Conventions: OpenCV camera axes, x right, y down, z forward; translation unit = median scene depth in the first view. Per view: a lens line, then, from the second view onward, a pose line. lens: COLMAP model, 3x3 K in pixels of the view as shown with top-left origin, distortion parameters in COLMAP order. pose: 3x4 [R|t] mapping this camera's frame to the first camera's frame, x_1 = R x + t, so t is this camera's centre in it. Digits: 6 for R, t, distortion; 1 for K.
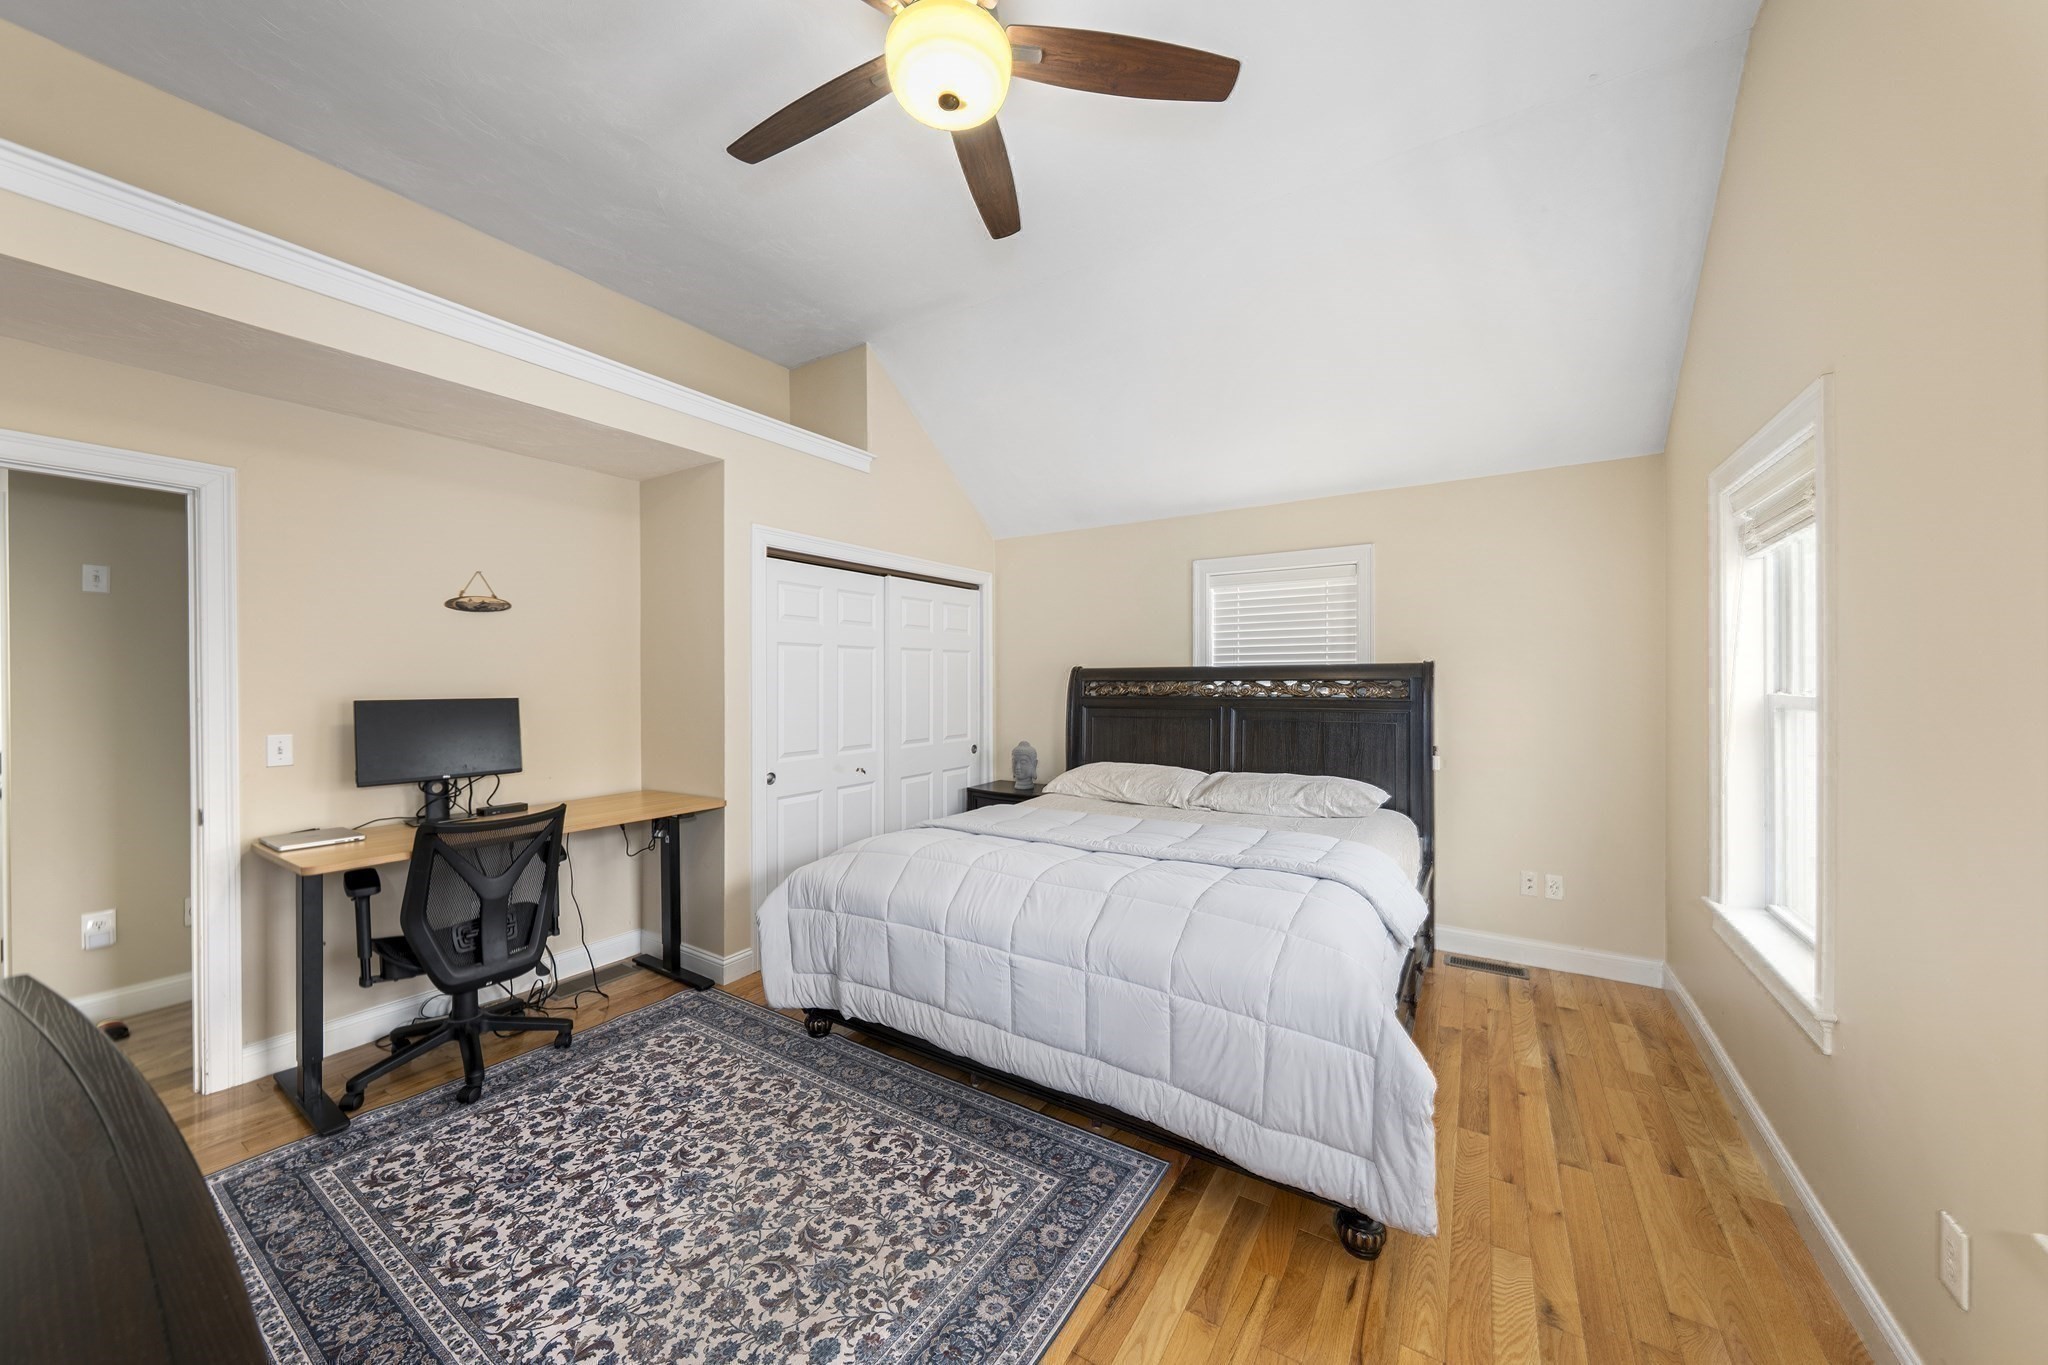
lens RADIAL K [[717.8, 0, 1022.0], [0, 717.8, 680.5], [0, 0, 1]] dist [-0.002458, 0.000085]
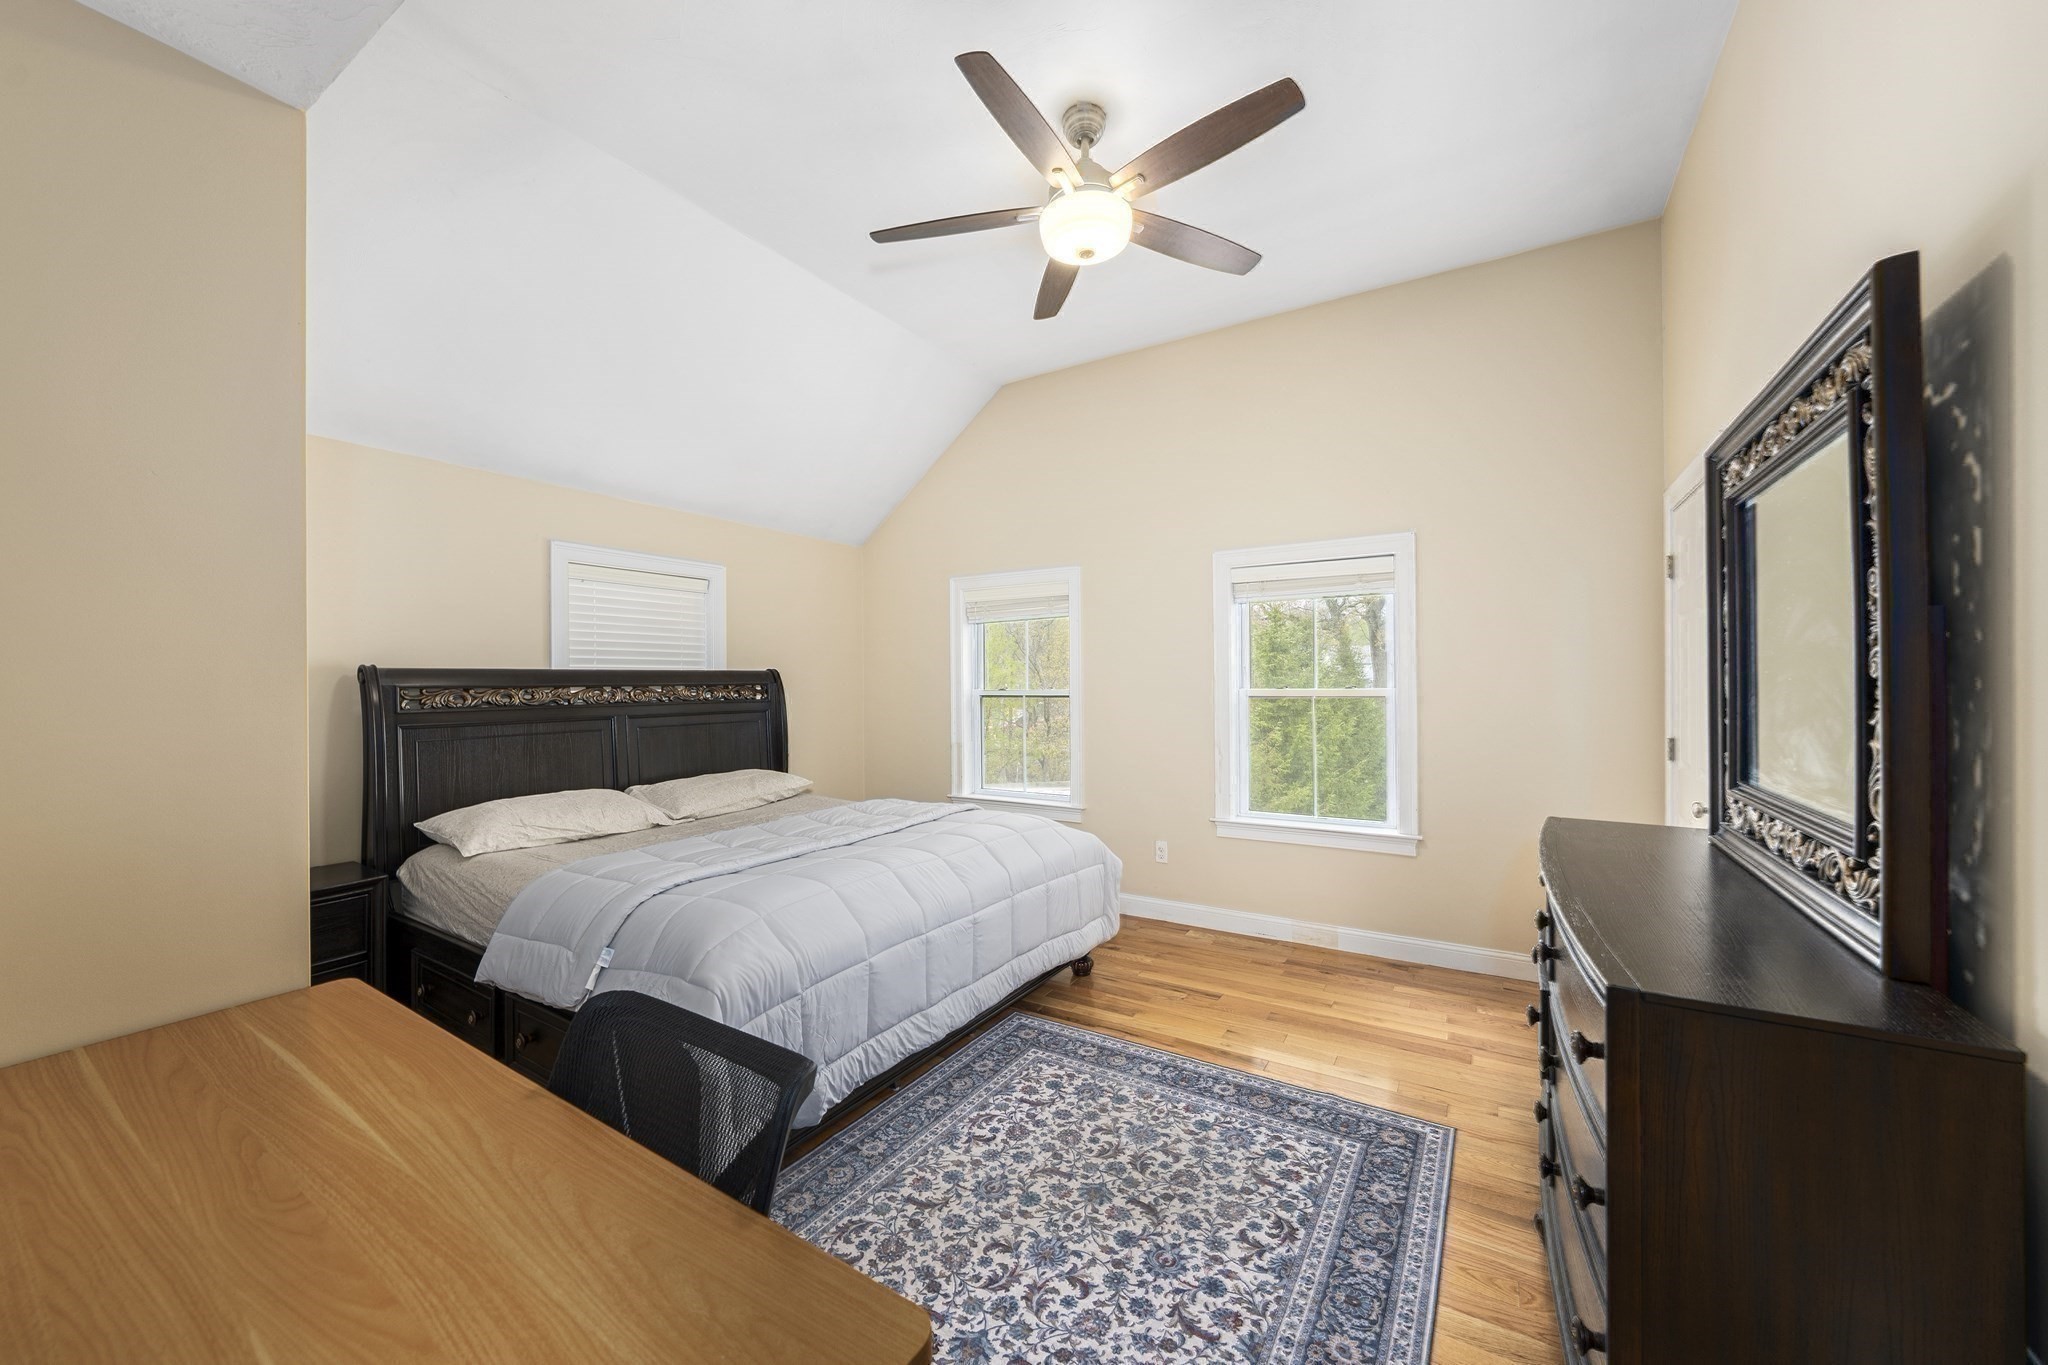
lens RADIAL K [[763.1, 0, 1020.7], [0, 763.1, 683.7], [0, 0, 1]] dist [0.002056, 0.000015]
pose [[-0.010235, 0.004848, 0.999936, -1.419199], [0.011868, 0.999918, -0.004727, 0.015966], [-0.999877, 0.011819, -0.010292, 1.054404]]
